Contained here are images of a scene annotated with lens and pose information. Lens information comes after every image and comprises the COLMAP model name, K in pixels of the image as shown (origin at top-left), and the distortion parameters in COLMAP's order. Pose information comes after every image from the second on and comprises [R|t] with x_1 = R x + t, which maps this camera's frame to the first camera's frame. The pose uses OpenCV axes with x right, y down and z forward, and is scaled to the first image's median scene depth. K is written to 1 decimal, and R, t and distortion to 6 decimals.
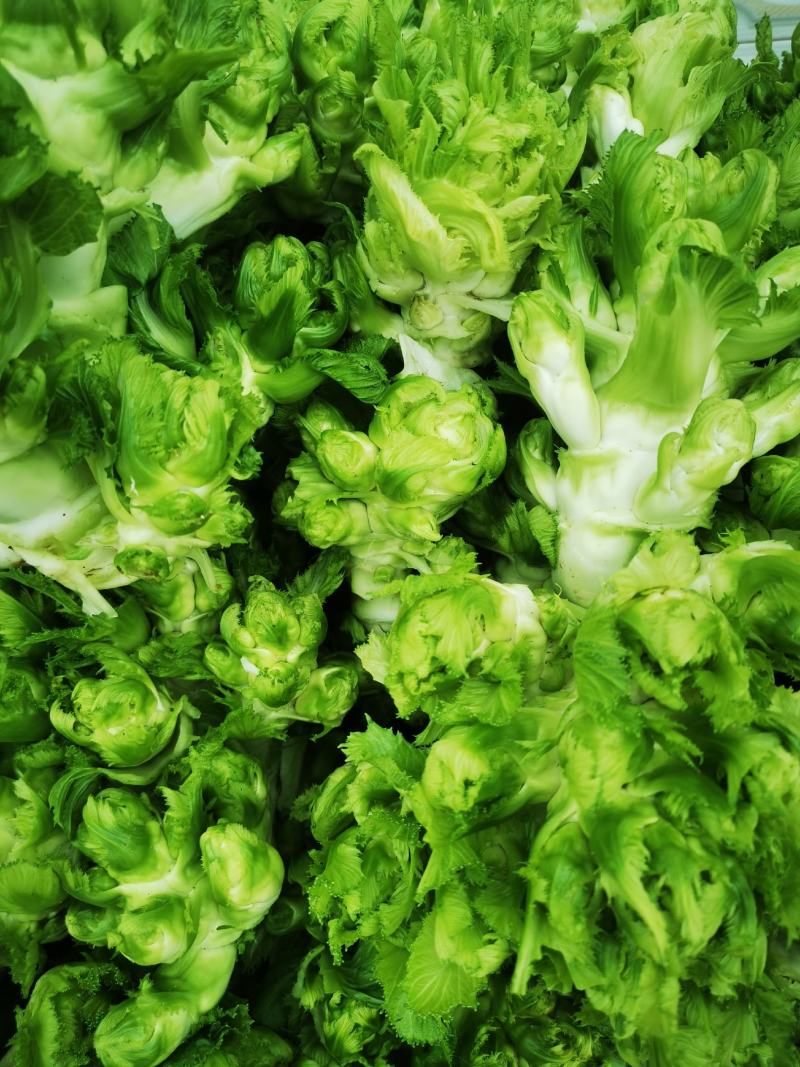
lens RADIAL K [[899.5, 0, 394.6], [0, 899.5, 530.3], [0, 0, 1]] dist [0.010130, -0.009669]
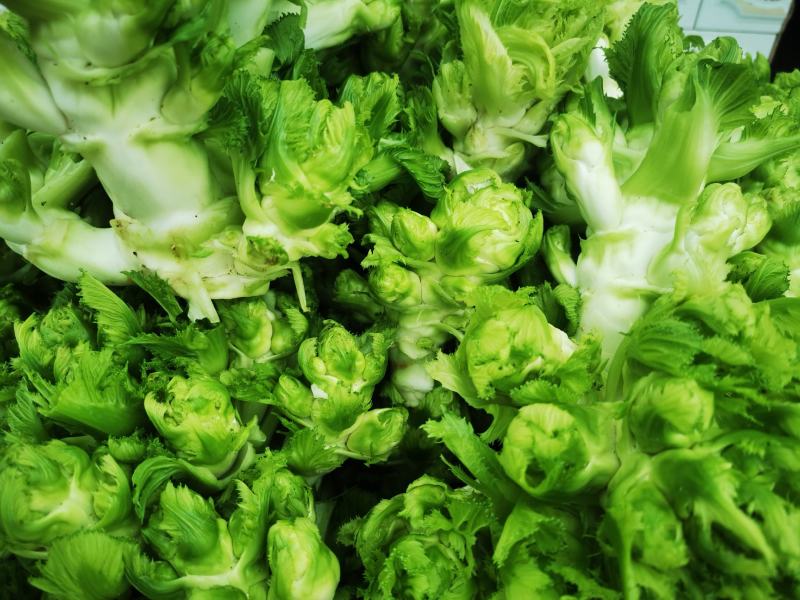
lens RADIAL K [[674.4, 0, 400.0], [0, 674.4, 300.0], [0, 0, 1]] dist [0.010130, -0.009669]
pose [[0.990249, 0.097117, 0.099877, -0.163251], [-0.065796, 0.957986, -0.279165, 0.284292], [-0.122792, 0.269871, 0.955035, 0.140444]]
